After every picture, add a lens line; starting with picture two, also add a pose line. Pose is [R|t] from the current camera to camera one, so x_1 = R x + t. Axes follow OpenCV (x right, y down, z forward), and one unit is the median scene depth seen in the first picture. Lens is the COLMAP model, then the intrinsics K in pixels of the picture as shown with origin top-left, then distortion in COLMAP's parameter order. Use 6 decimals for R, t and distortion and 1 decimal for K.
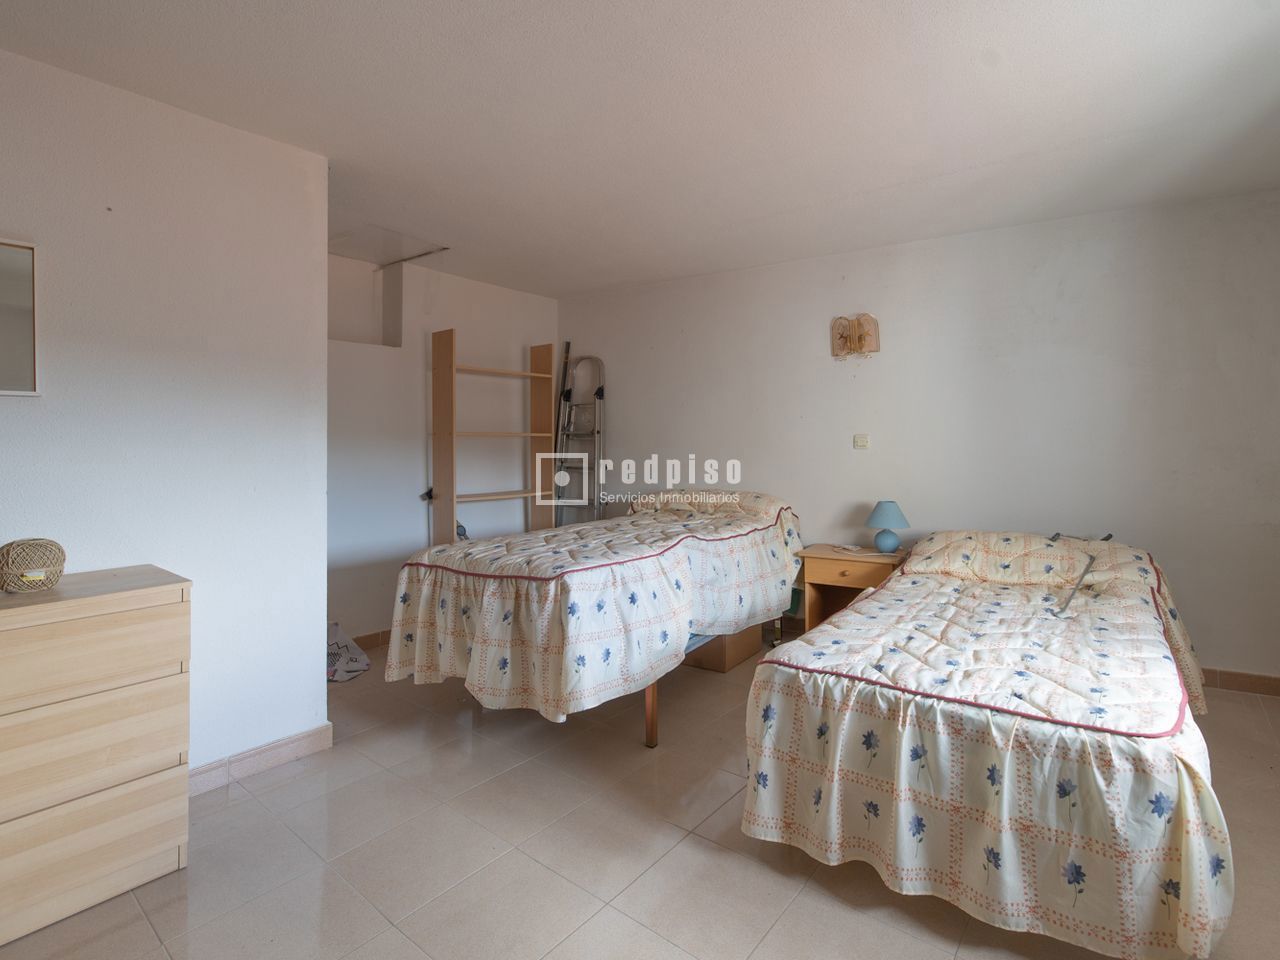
lens RADIAL K [[612.0, 0, 649.1], [0, 612.0, 433.4], [0, 0, 1]] dist [-0.000184, -0.000545]
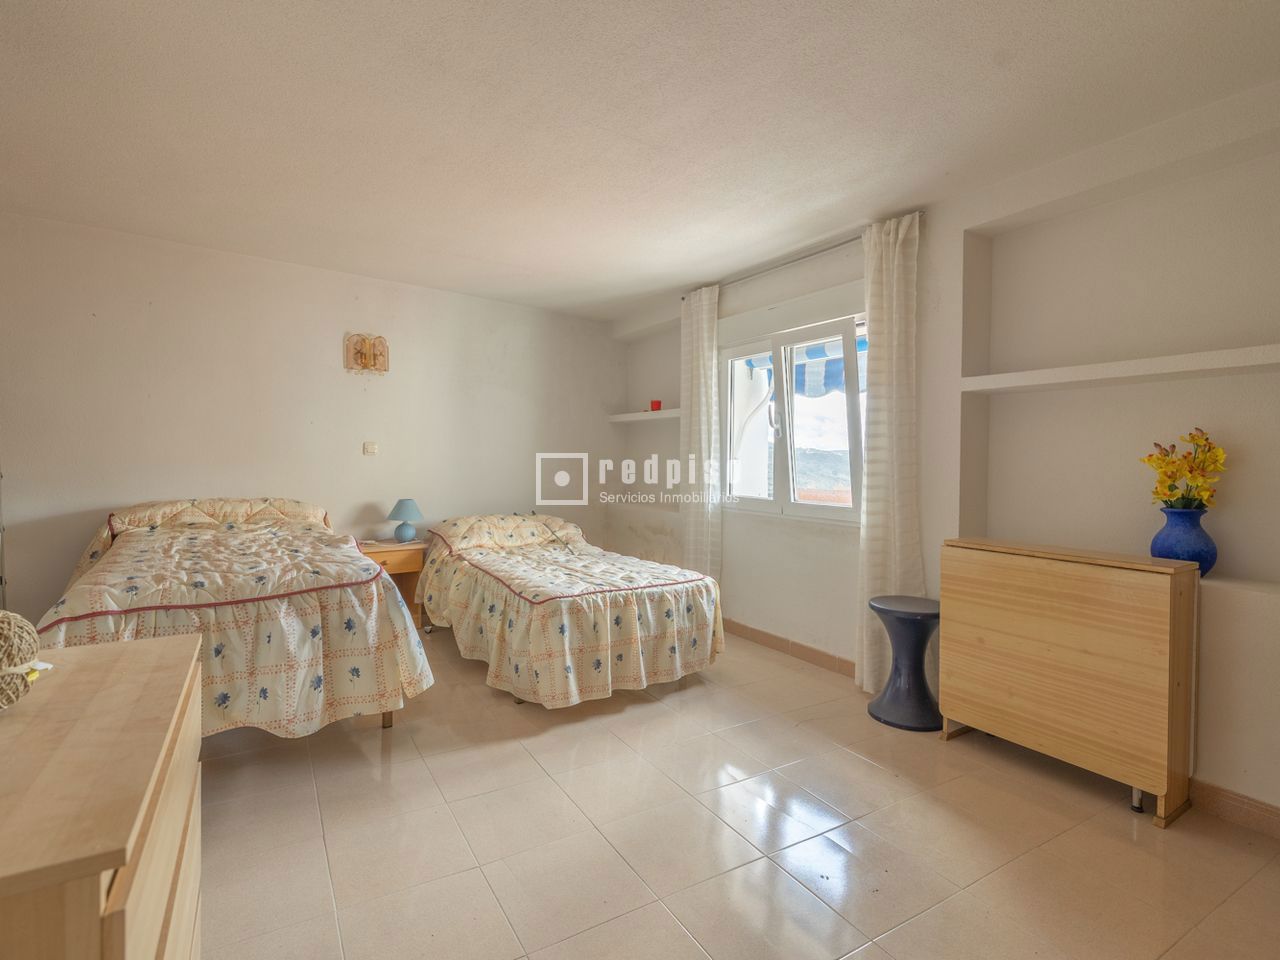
lens RADIAL K [[612.0, 0, 649.1], [0, 612.0, 433.4], [0, 0, 1]] dist [-0.000184, -0.000545]
pose [[0.359735, 0.049696, 0.931730, -0.979966], [-0.042010, 0.998431, -0.037033, 0.011080], [-0.932108, -0.025820, 0.361258, 0.209706]]
